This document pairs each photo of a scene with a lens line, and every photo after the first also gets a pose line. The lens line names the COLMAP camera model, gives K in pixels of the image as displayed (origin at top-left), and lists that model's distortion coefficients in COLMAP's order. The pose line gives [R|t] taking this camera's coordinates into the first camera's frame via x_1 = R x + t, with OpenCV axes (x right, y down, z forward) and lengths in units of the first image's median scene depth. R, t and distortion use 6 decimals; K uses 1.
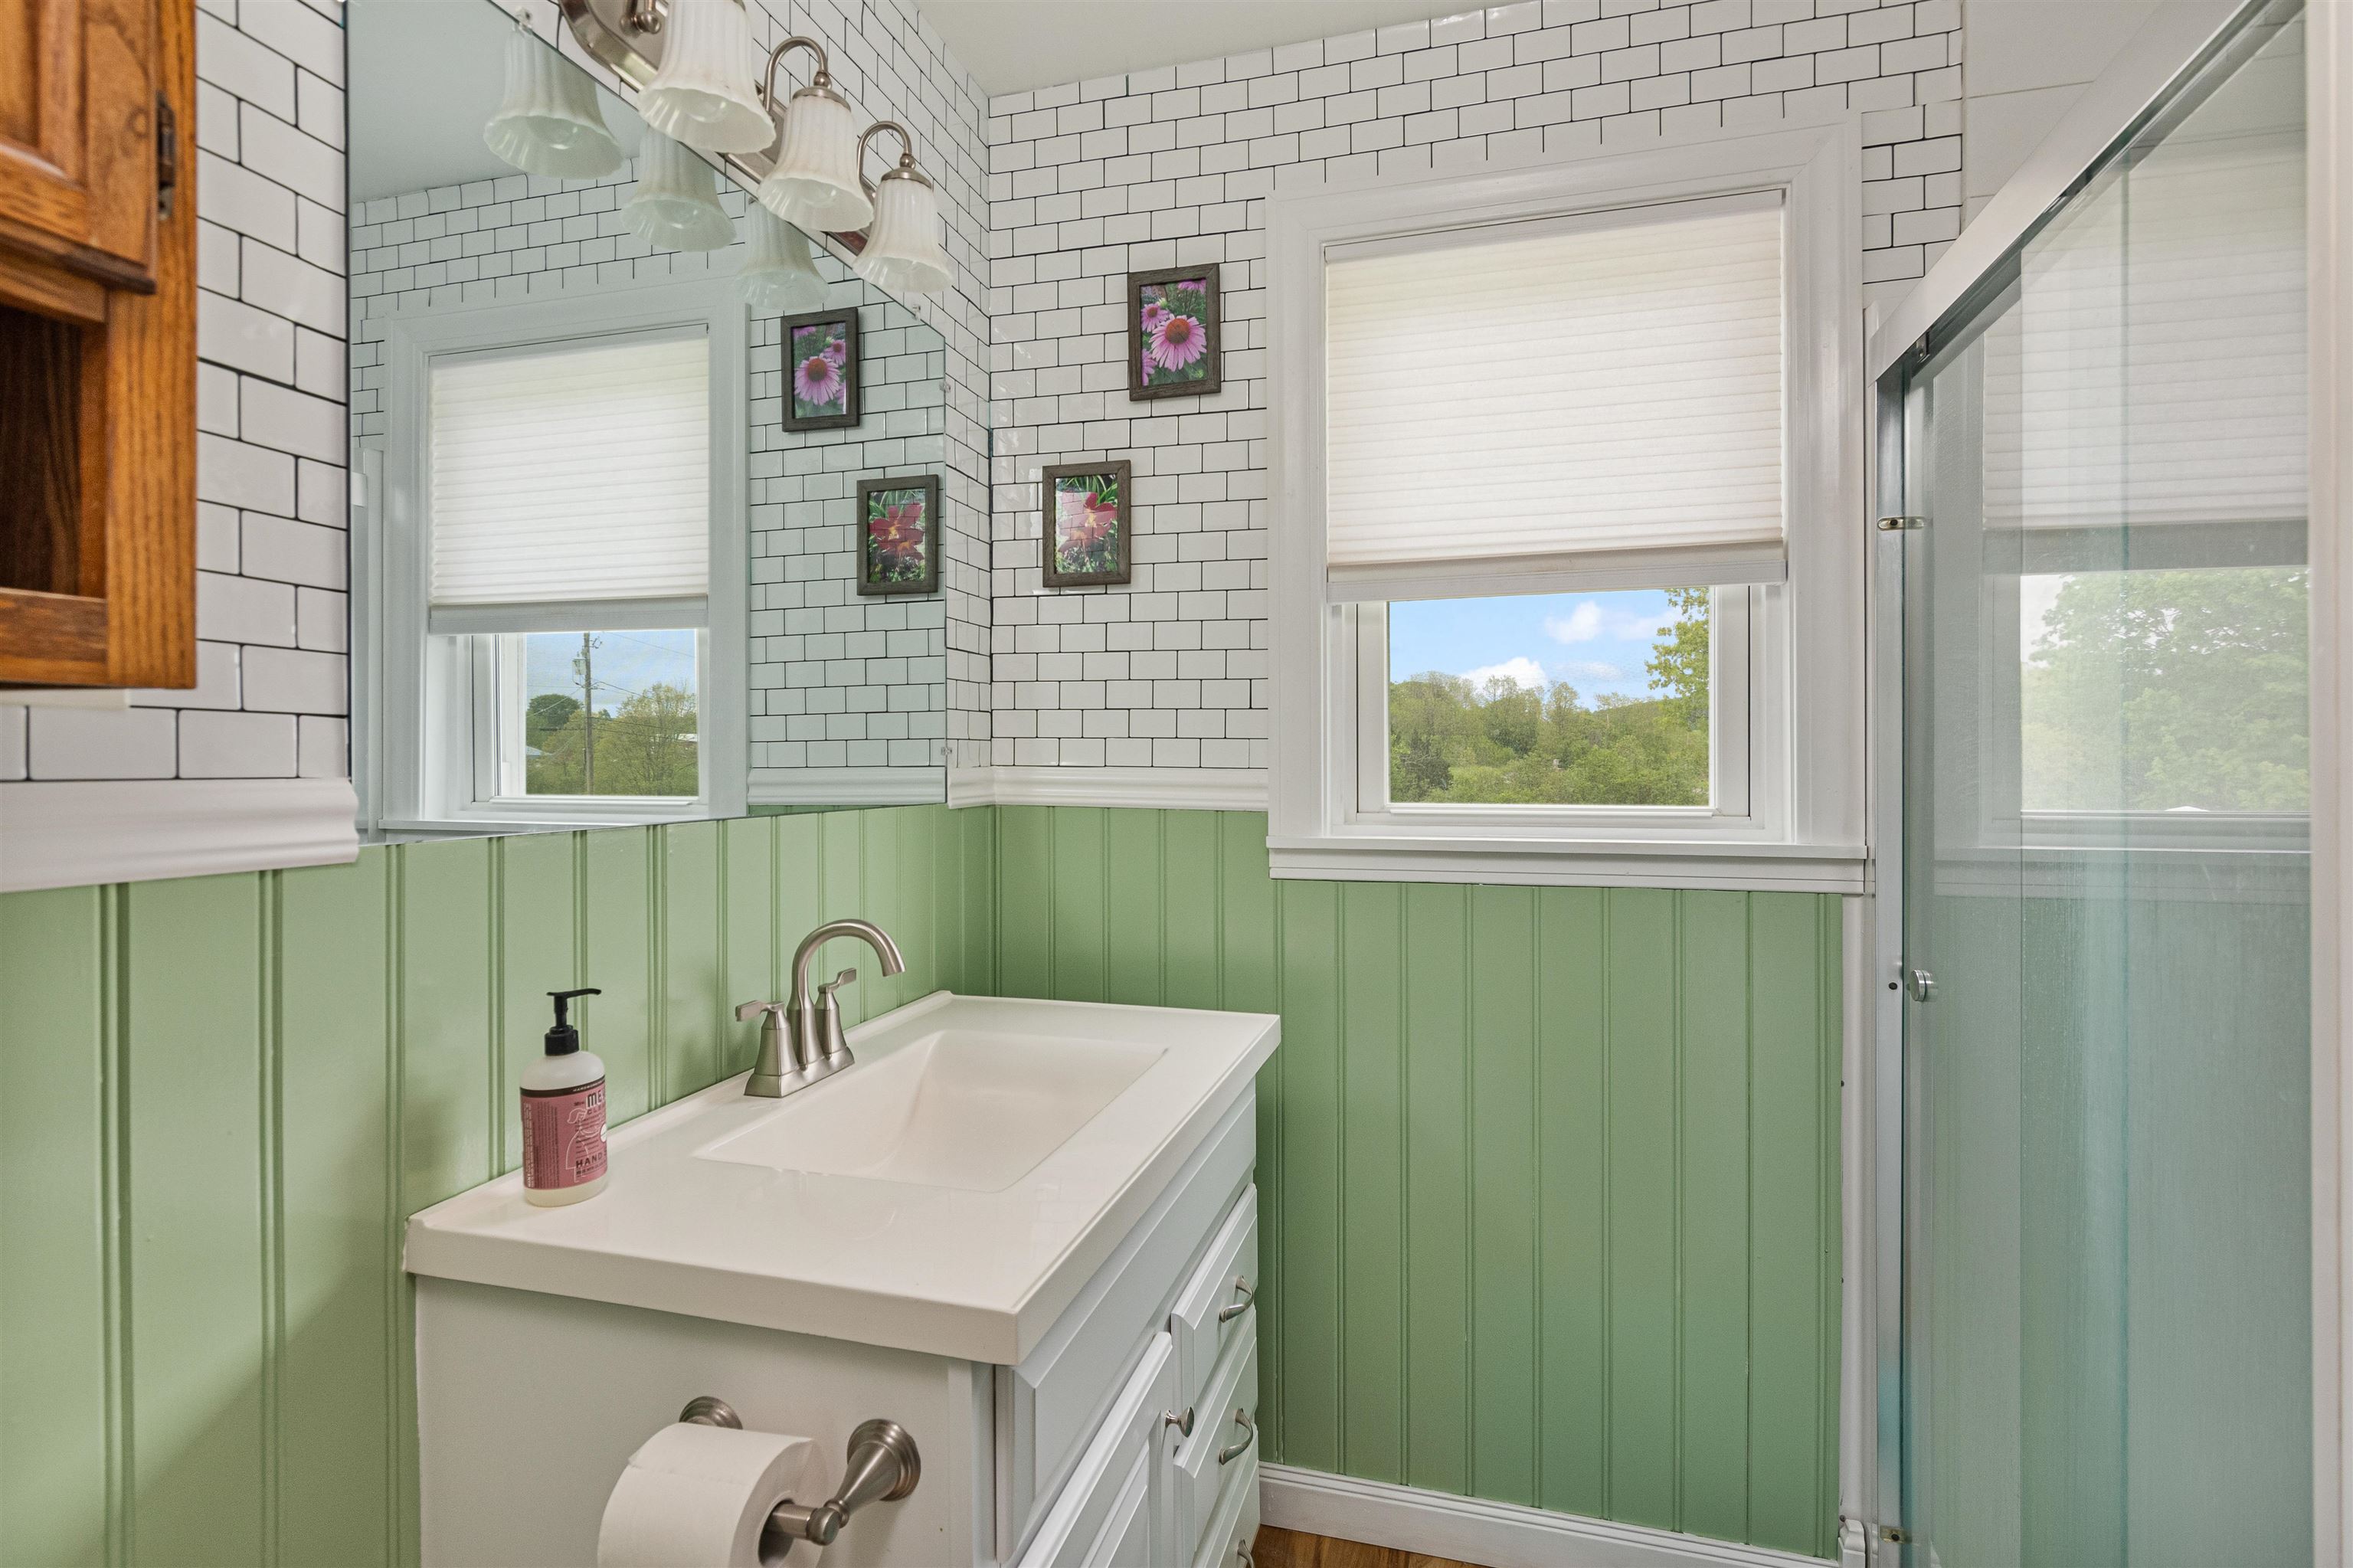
lens RADIAL K [[1145.7, 0, 1174.9], [0, 1145.7, 774.2], [0, 0, 1]] dist [-0.003520, 0.002038]
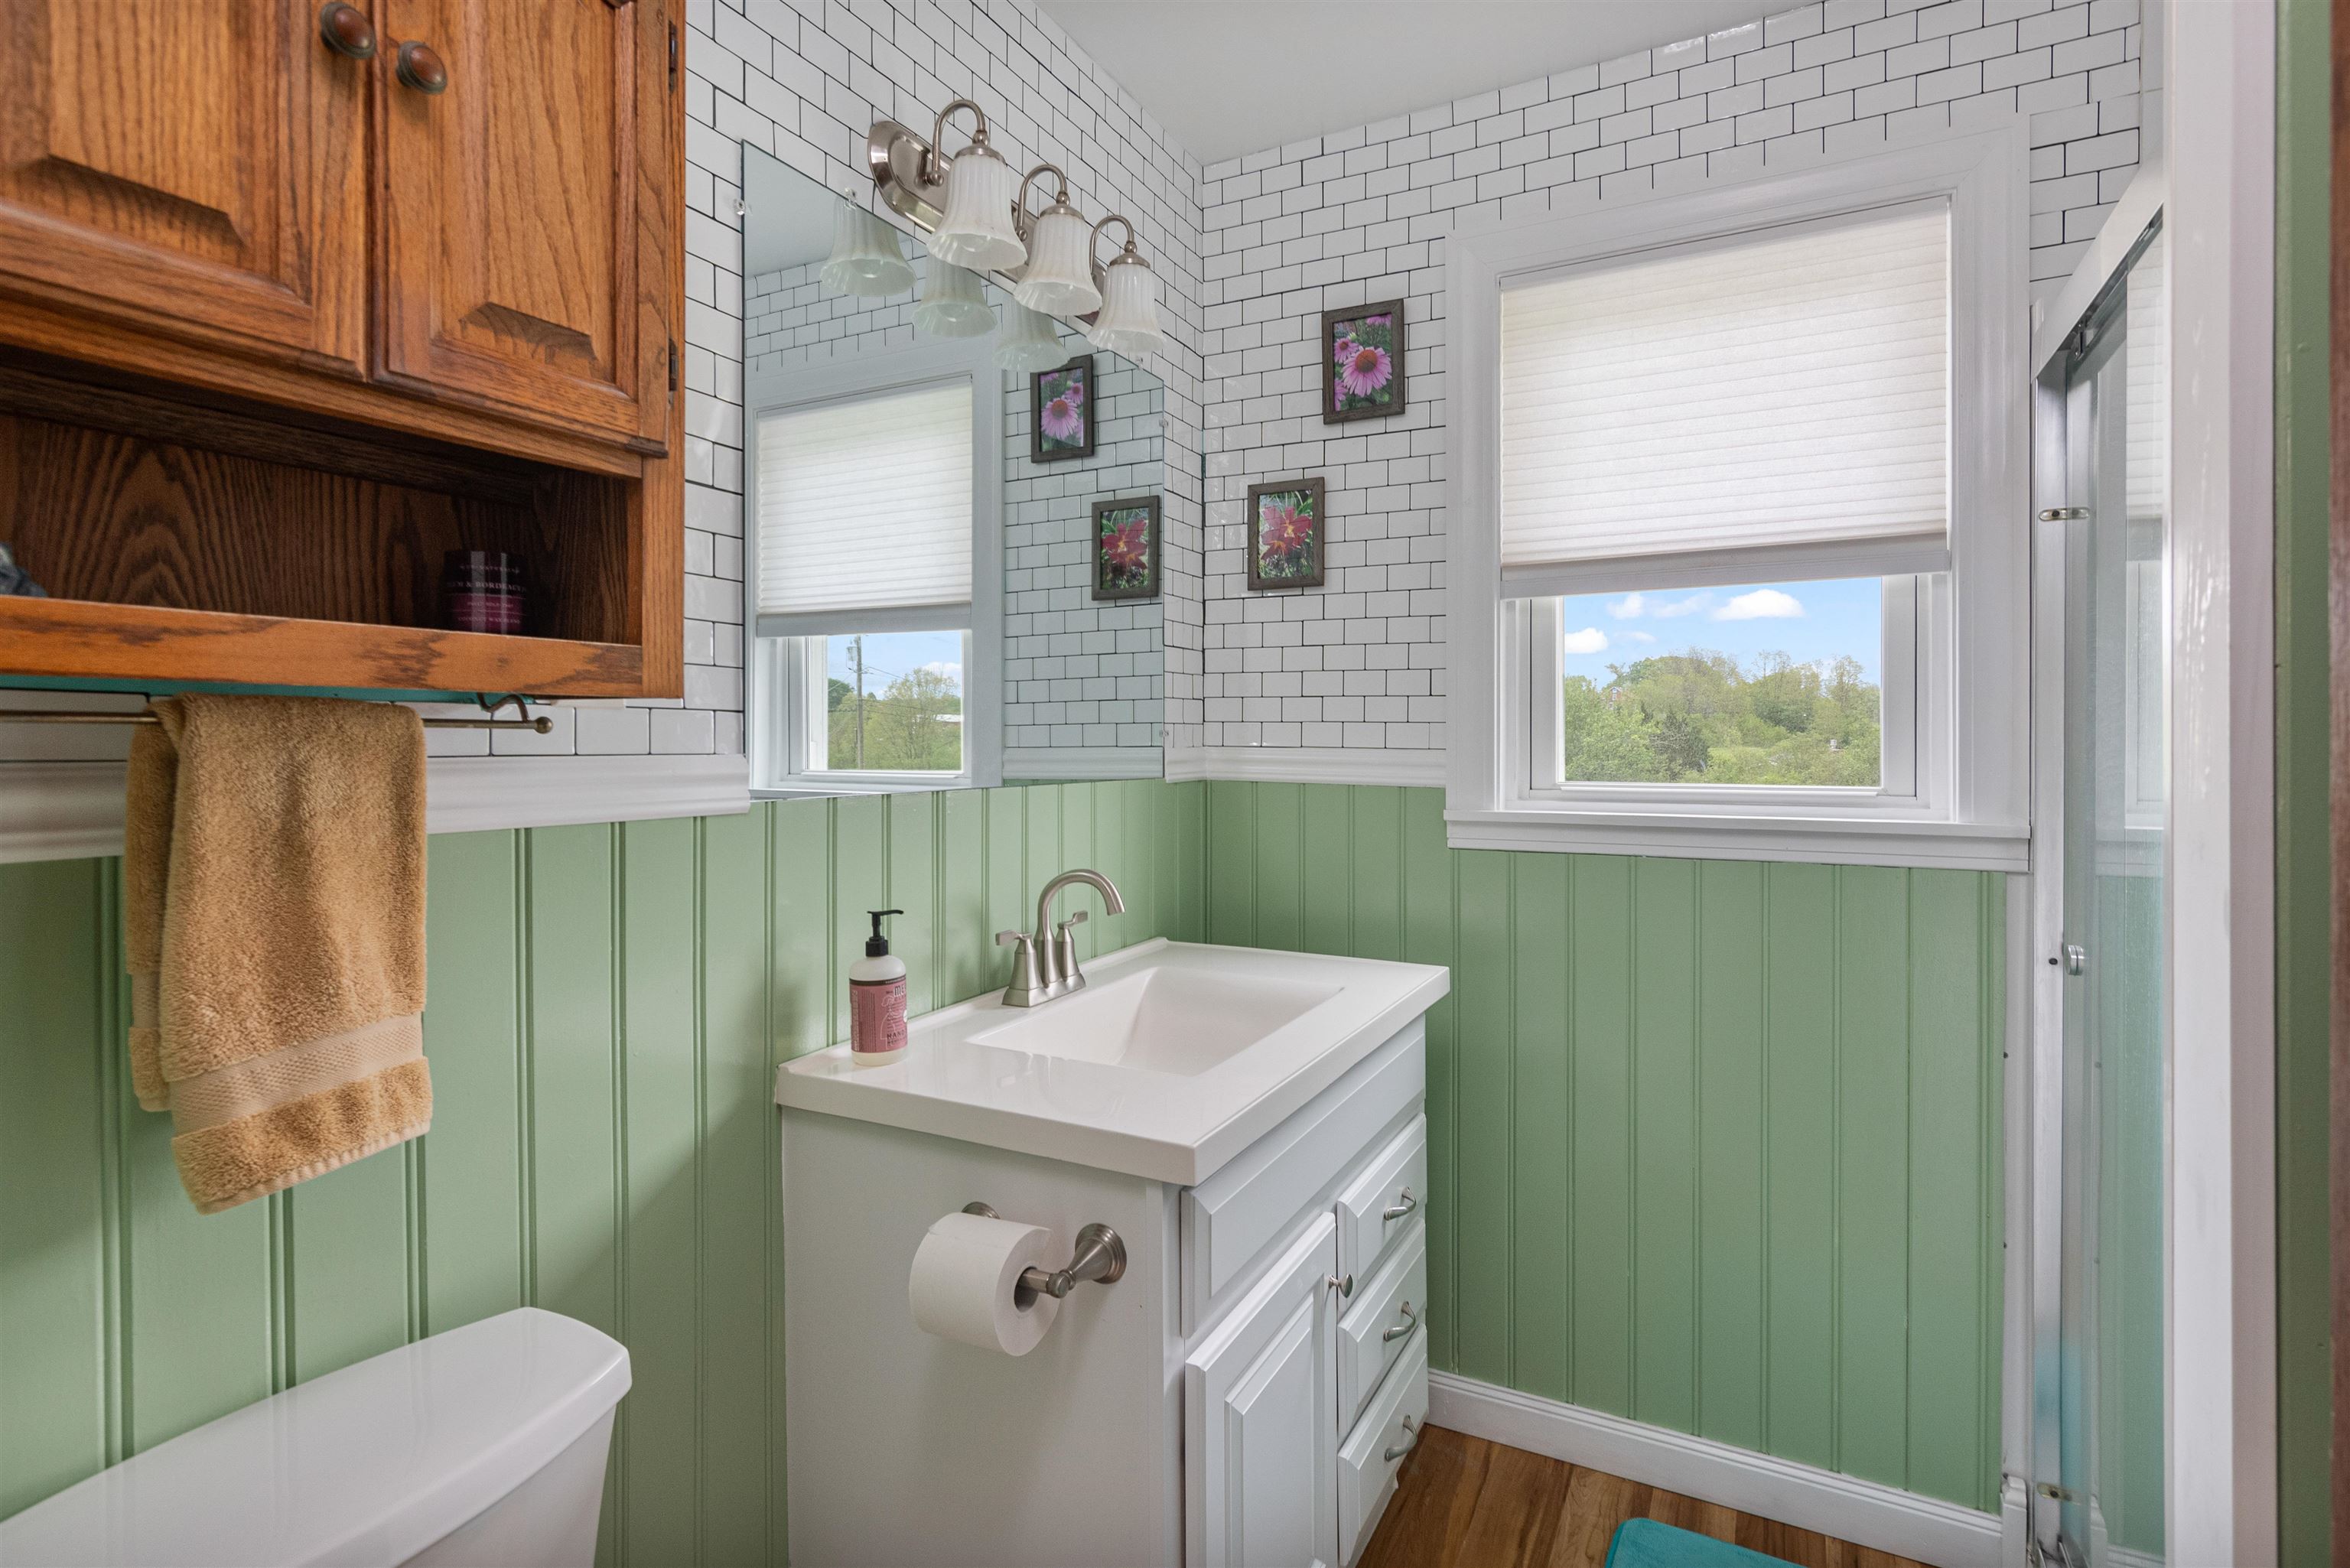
lens RADIAL K [[1144.2, 0, 1175.0], [0, 1144.2, 765.8], [0, 0, 1]] dist [-0.003520, 0.002038]
pose [[0.979358, 0.006080, -0.202040, 0.054426], [-0.003927, 0.999931, 0.011058, -0.000150], [0.202094, -0.010037, 0.979315, -0.163374]]
